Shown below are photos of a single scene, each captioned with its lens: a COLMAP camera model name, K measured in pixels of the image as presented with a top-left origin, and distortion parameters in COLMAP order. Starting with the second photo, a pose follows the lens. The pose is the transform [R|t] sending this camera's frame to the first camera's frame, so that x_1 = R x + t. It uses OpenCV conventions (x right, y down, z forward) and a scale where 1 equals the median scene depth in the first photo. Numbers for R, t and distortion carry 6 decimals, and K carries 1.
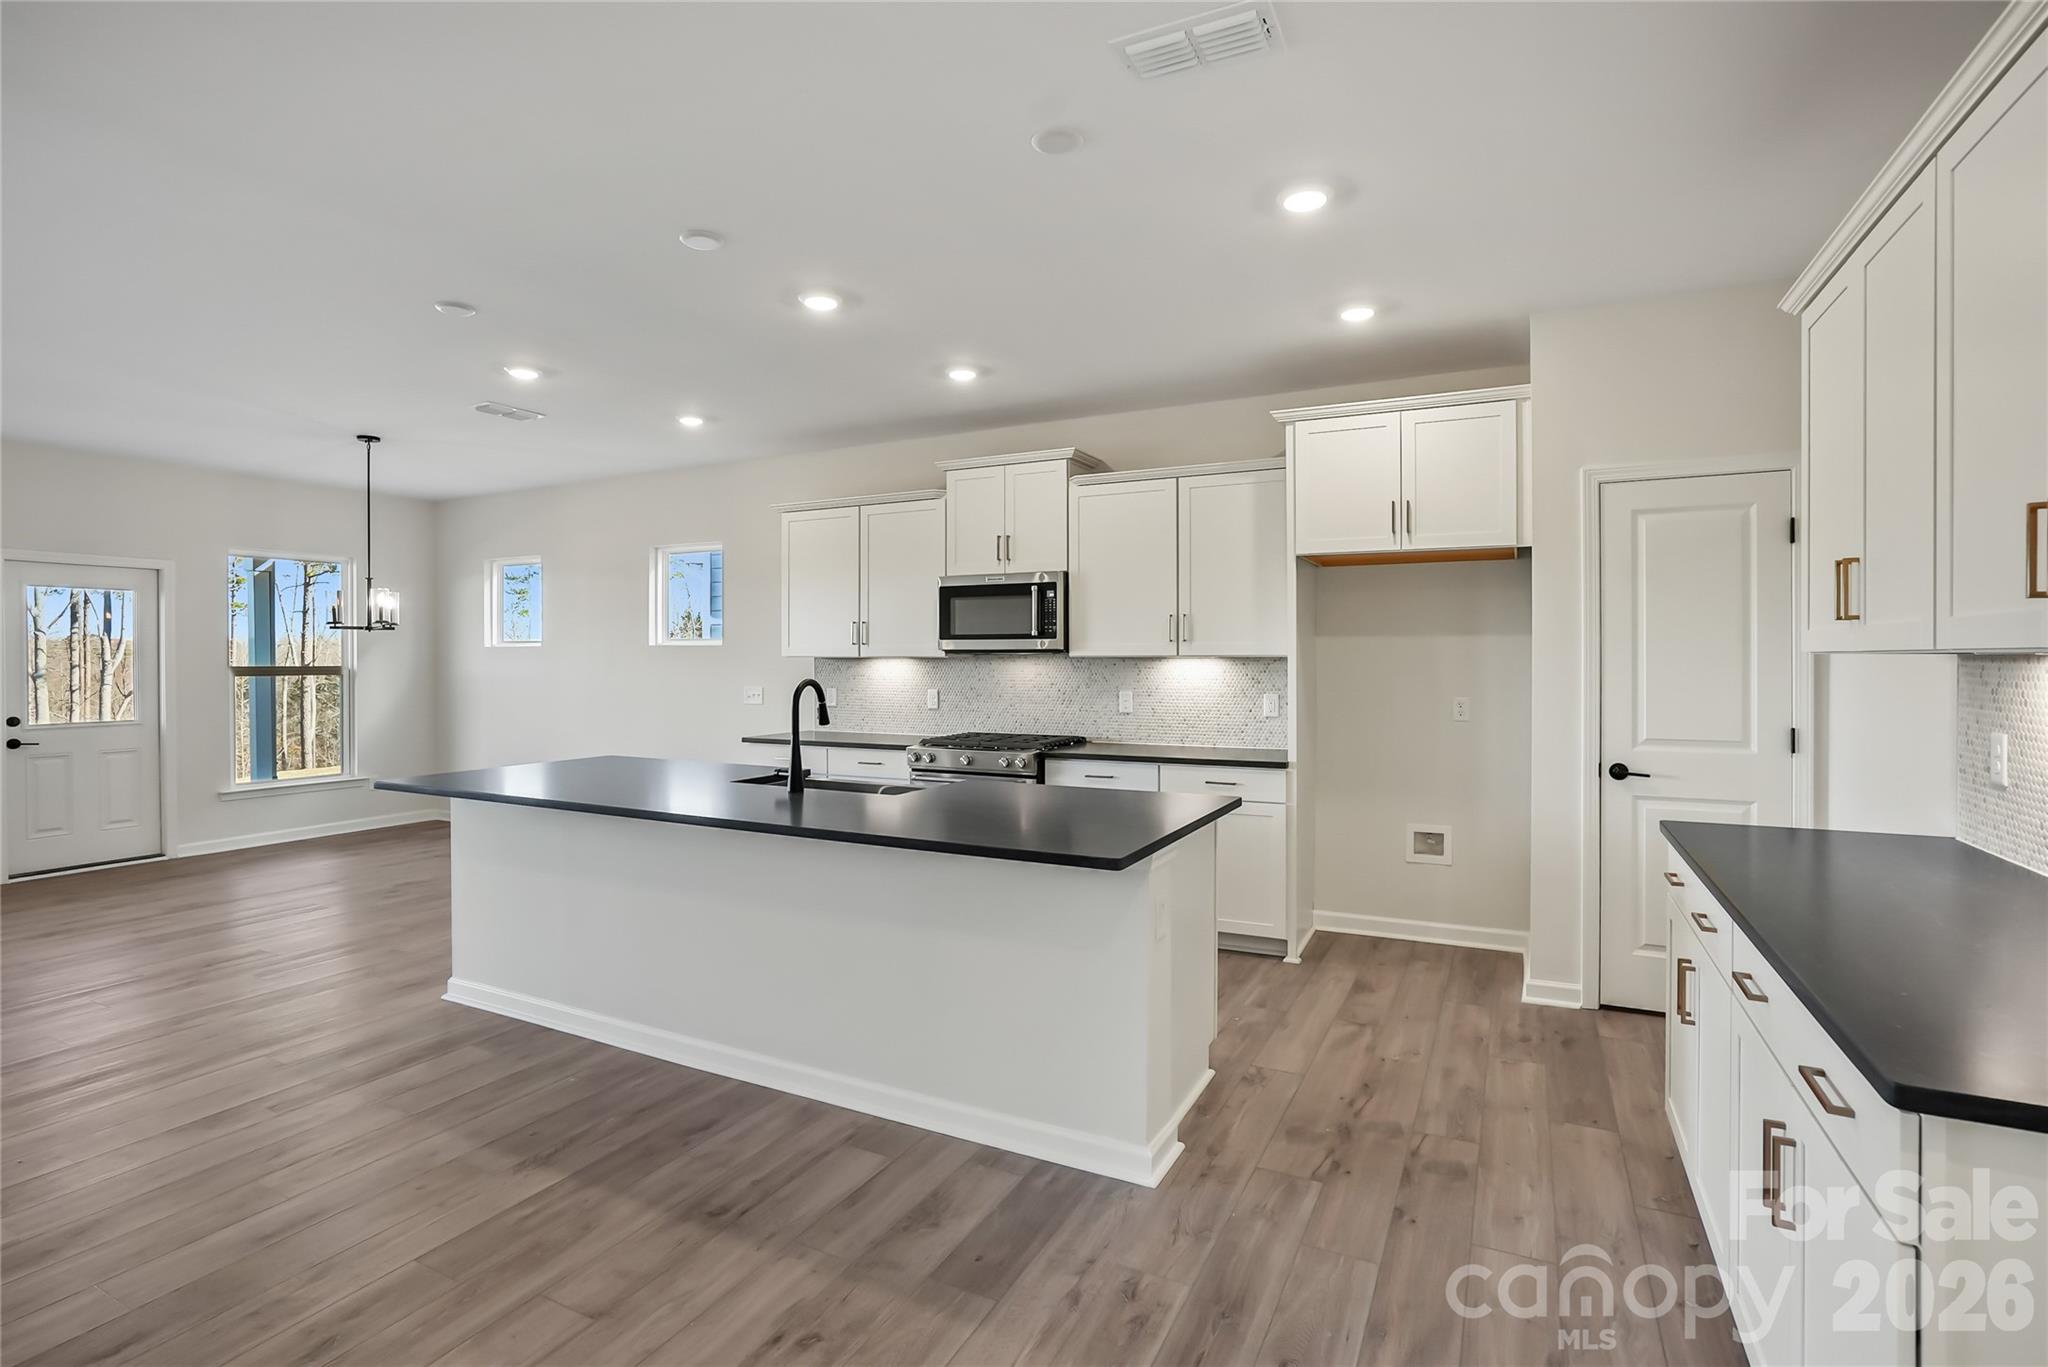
lens RADIAL K [[971.0, 0, 1023.6], [0, 971.0, 648.4], [0, 0, 1]] dist [-0.044711, 0.016167]
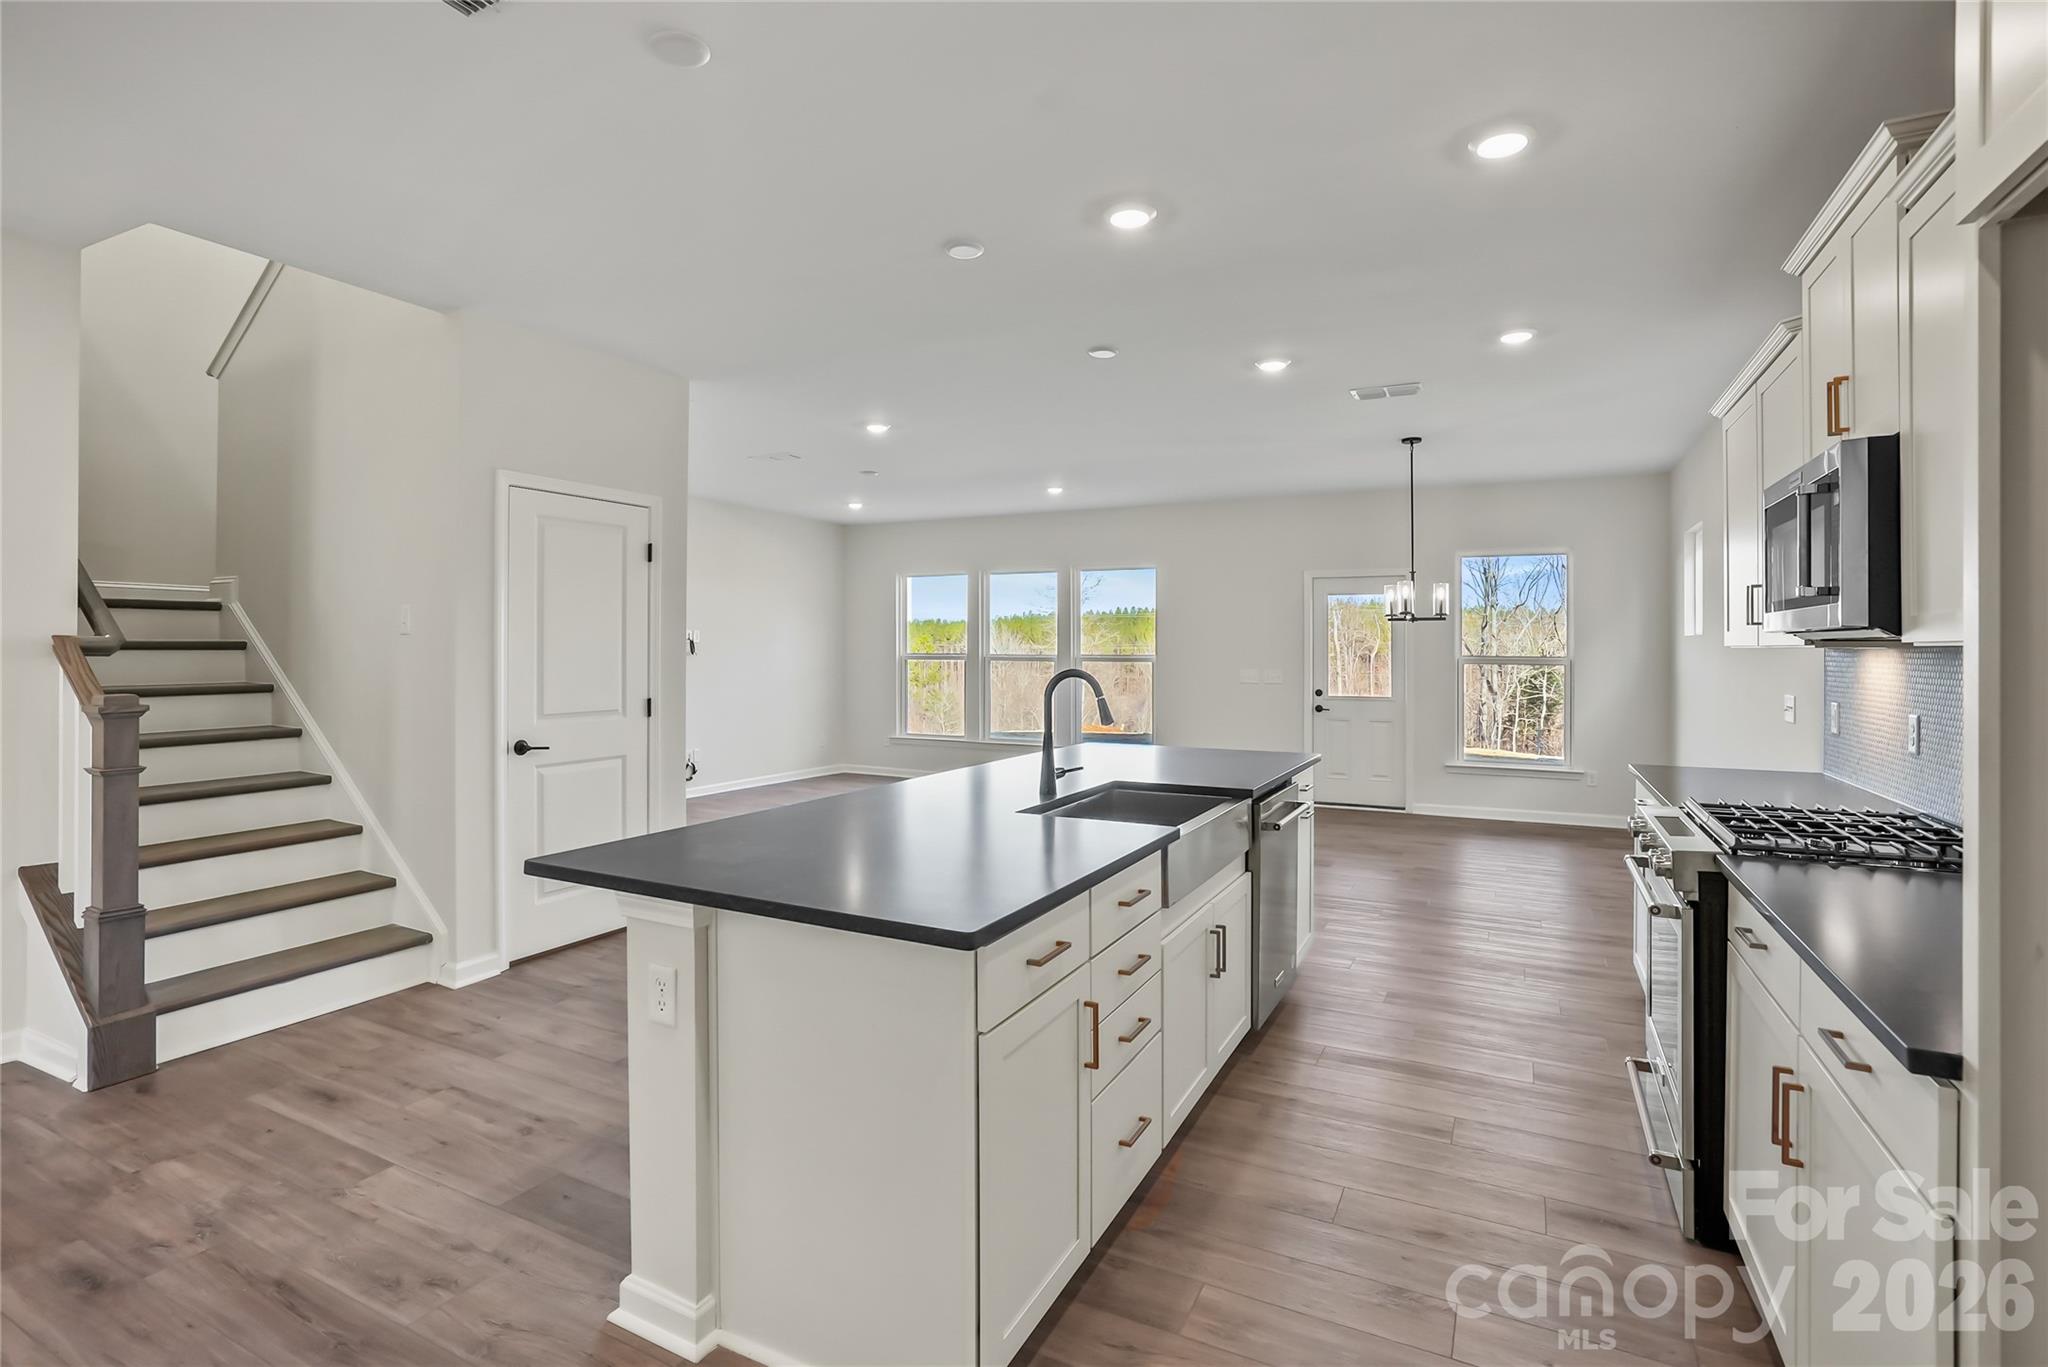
lens RADIAL K [[971.0, 0, 1023.6], [0, 971.0, 648.4], [0, 0, 1]] dist [-0.044711, 0.016167]
pose [[0.004259, 0.001077, -0.999990, 0.683712], [0.007039, 0.999975, 0.001107, 0.011774], [0.999966, -0.007044, 0.004251, 1.003502]]
